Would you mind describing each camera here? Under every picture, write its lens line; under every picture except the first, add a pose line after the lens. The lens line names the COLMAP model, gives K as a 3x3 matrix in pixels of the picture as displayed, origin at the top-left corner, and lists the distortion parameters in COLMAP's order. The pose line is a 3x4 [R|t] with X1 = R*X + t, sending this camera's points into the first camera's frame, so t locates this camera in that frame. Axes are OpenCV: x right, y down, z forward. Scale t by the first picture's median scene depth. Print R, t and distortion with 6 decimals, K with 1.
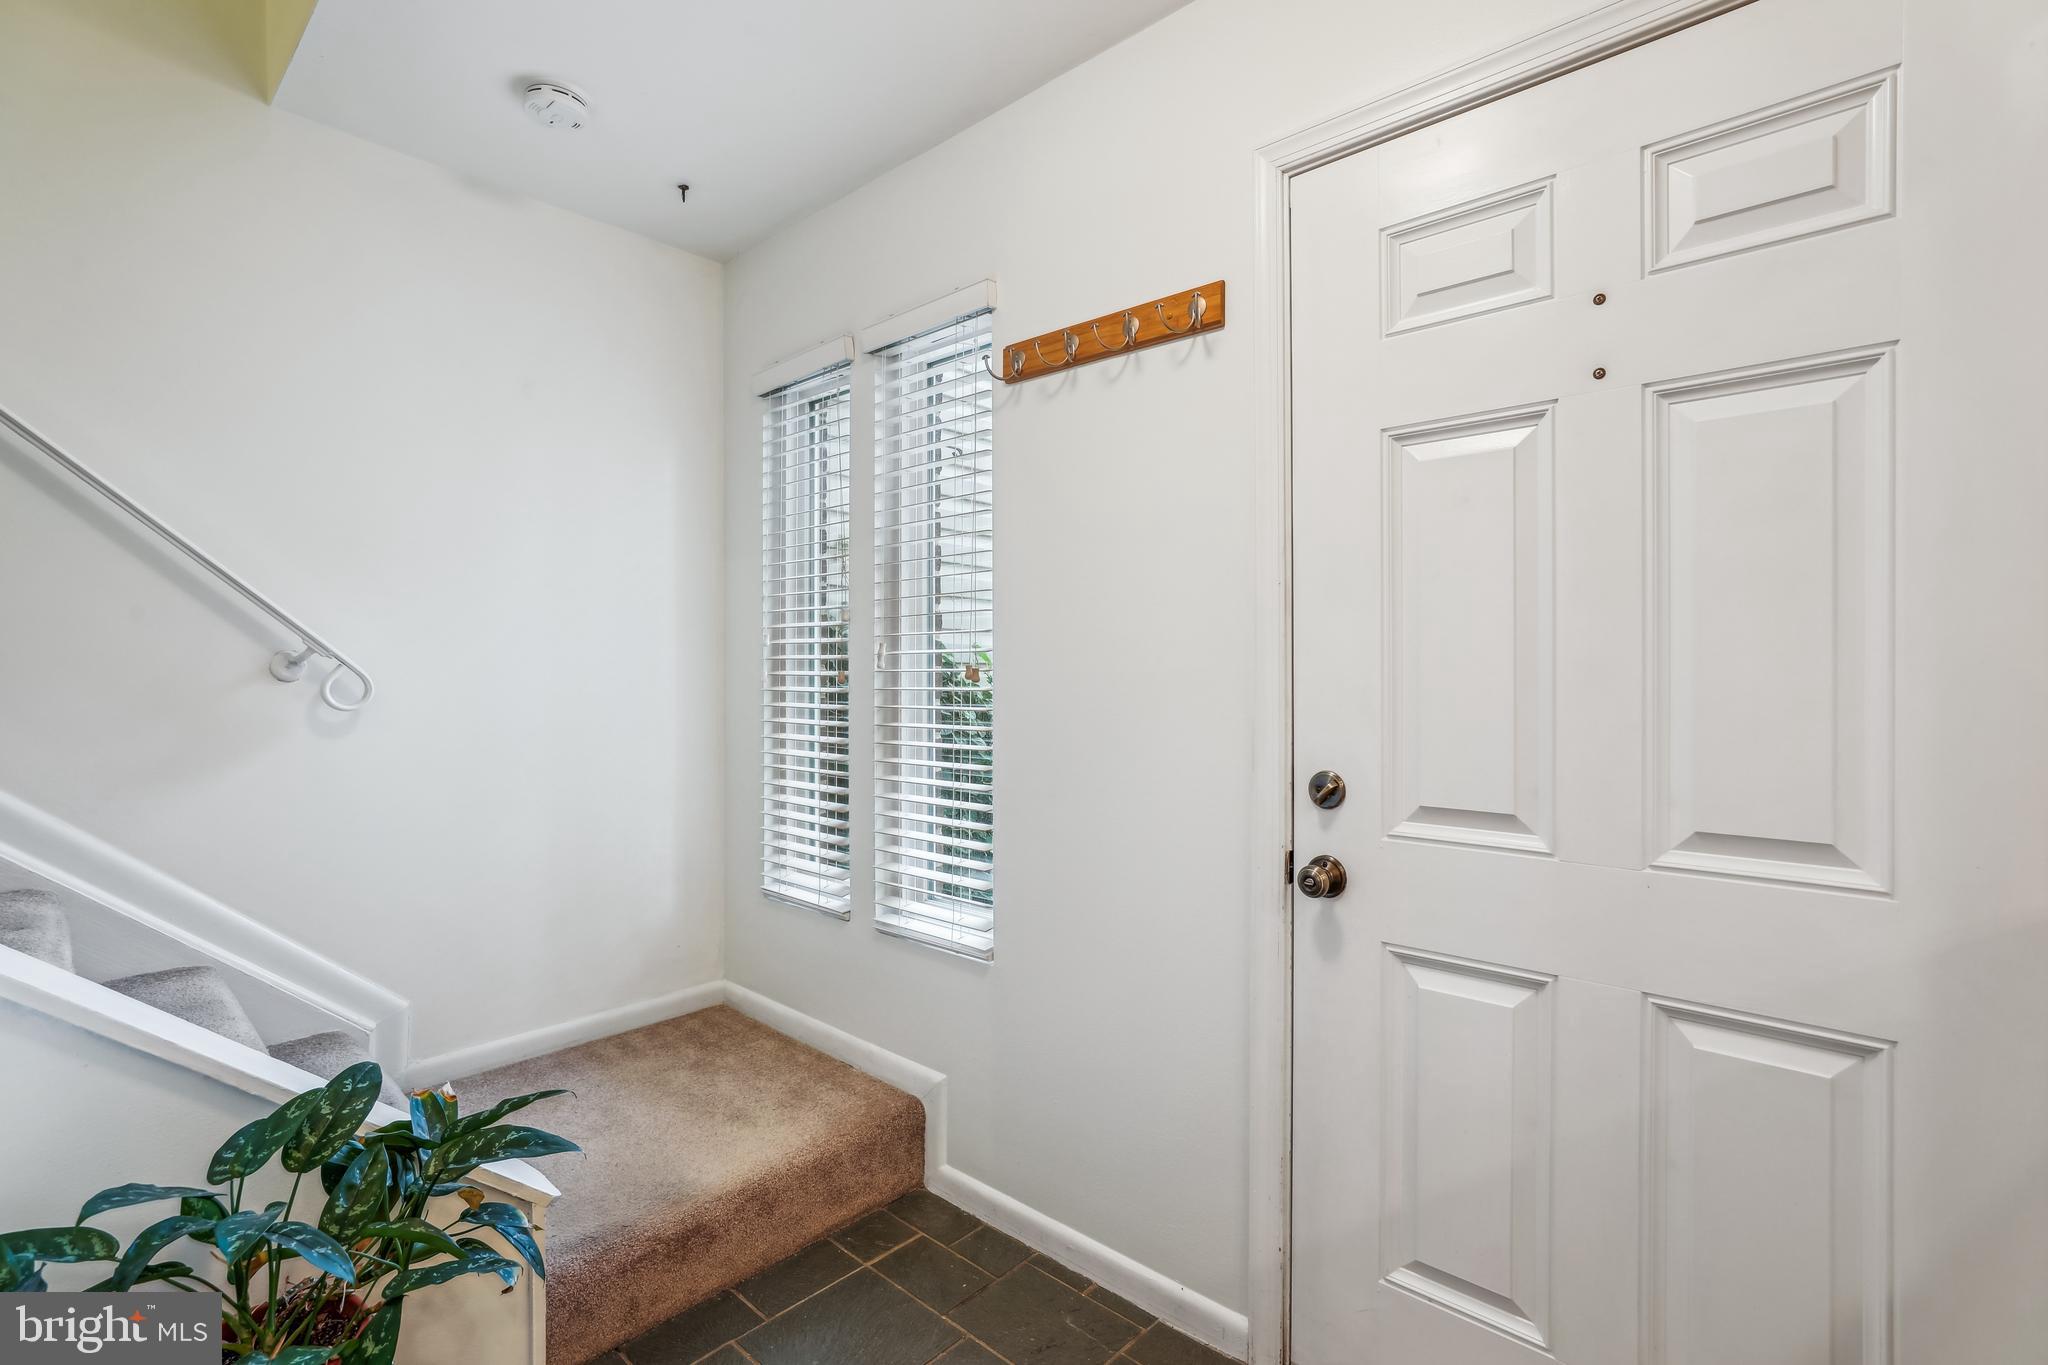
lens RADIAL K [[951.8, 0, 1020.8], [0, 951.8, 670.4], [0, 0, 1]] dist [-0.021767, 0.011426]
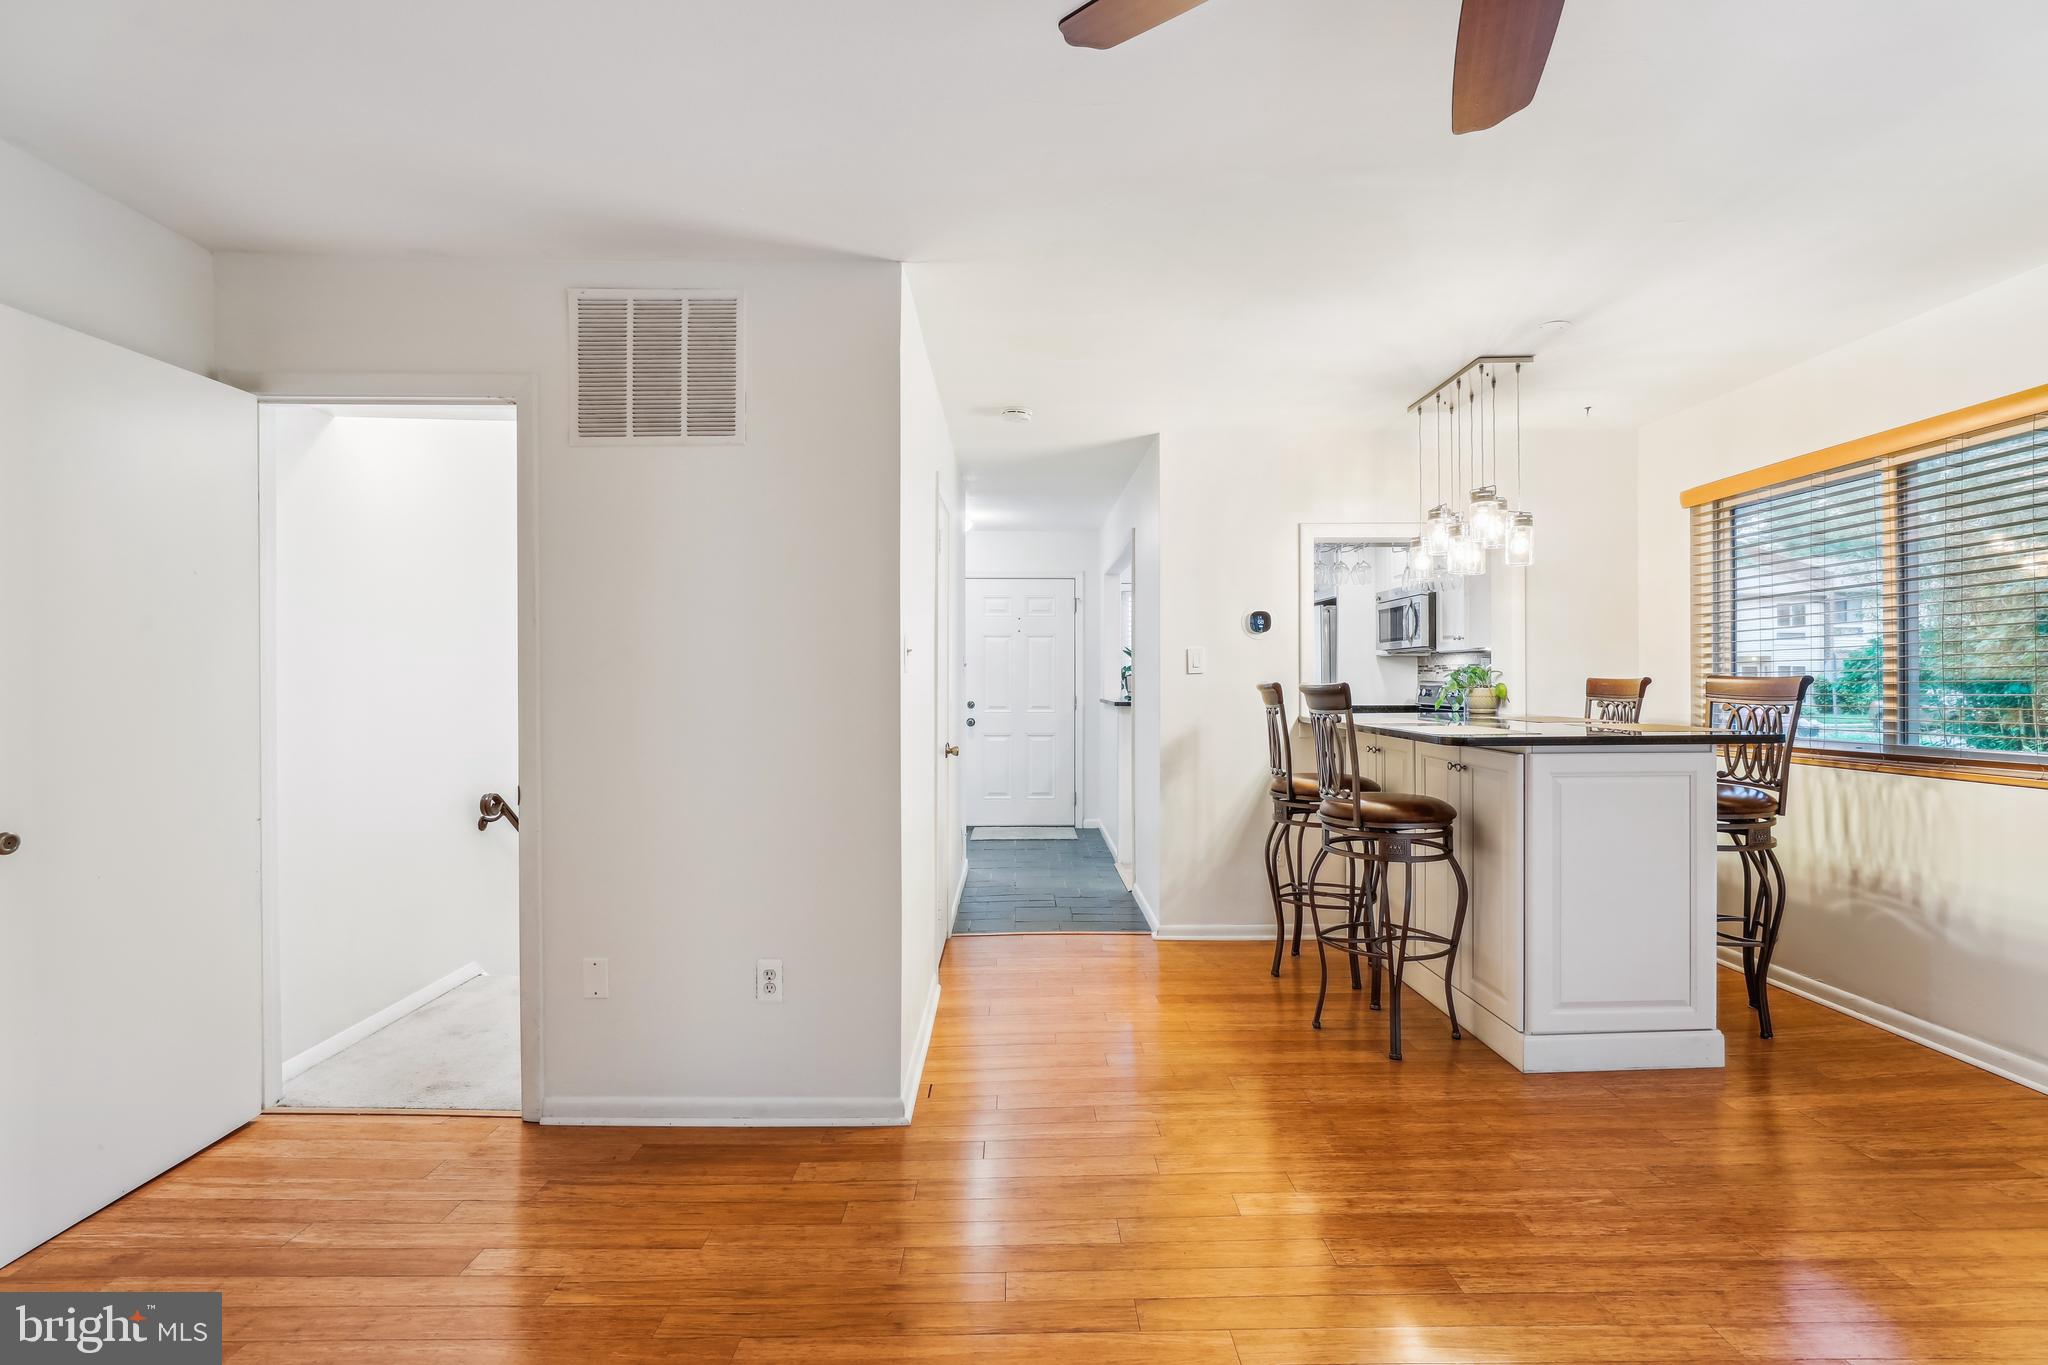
lens RADIAL K [[951.8, 0, 1014.3], [0, 951.8, 677.2], [0, 0, 1]] dist [-0.021767, 0.011426]
pose [[0.735879, -0.002871, 0.677107, -3.491082], [0.003724, 0.999993, 0.000193, -0.024528], [-0.677103, 0.002380, 0.735884, -3.416366]]
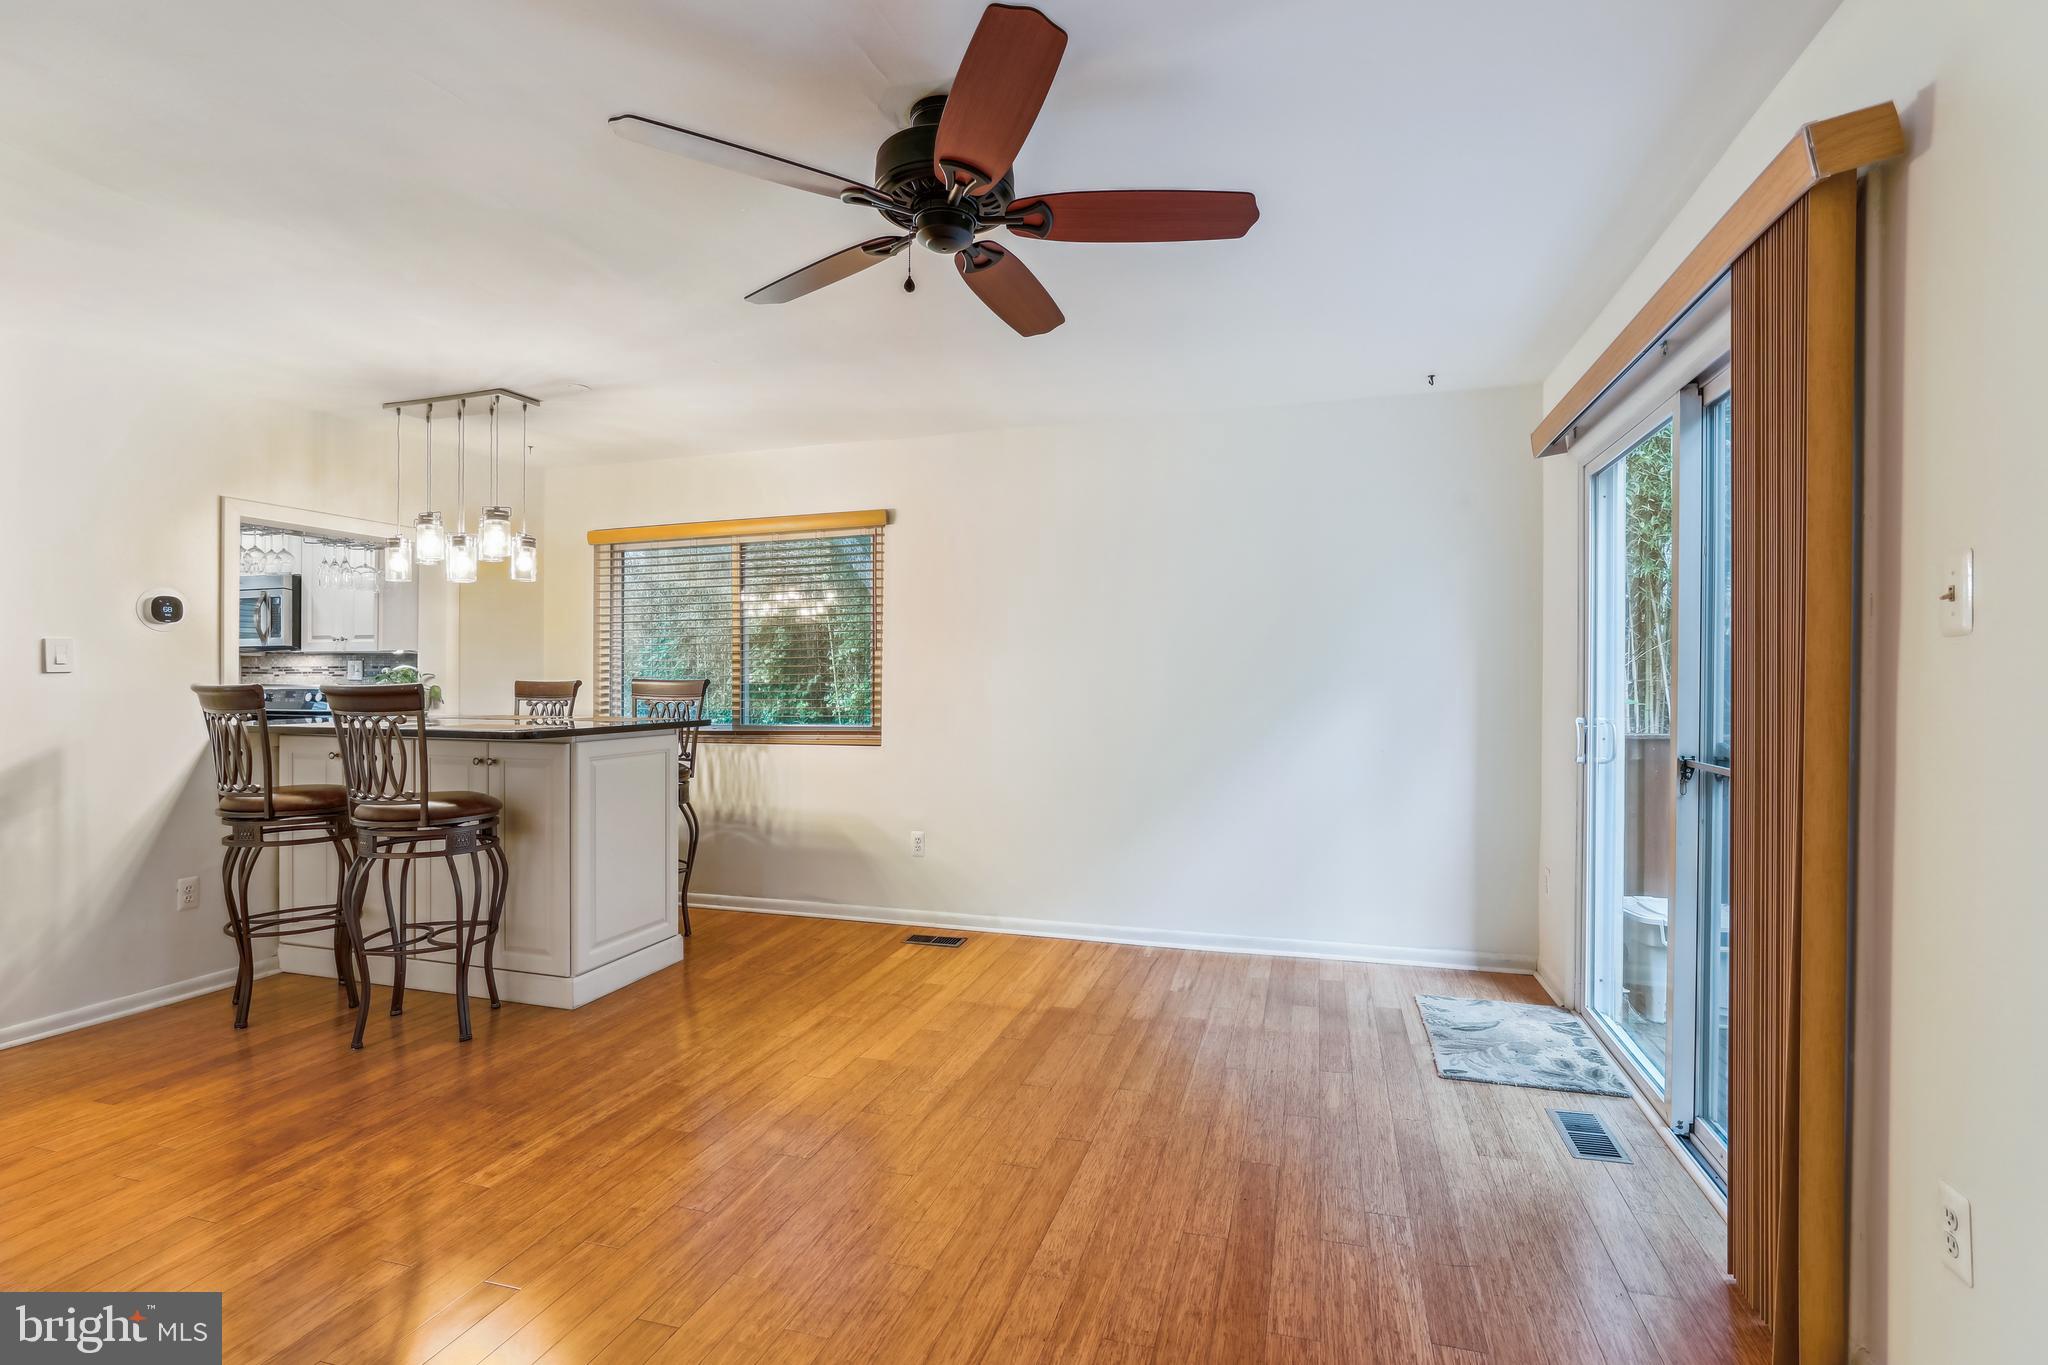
lens RADIAL K [[951.8, 0, 1056.8], [0, 951.8, 683.1], [0, 0, 1]] dist [-0.021767, 0.011426]
pose [[-0.442442, -0.002255, 0.896794, -4.146285], [-0.001764, 0.999997, 0.001644, -0.013806], [-0.896795, -0.000855, -0.442445, -2.569946]]
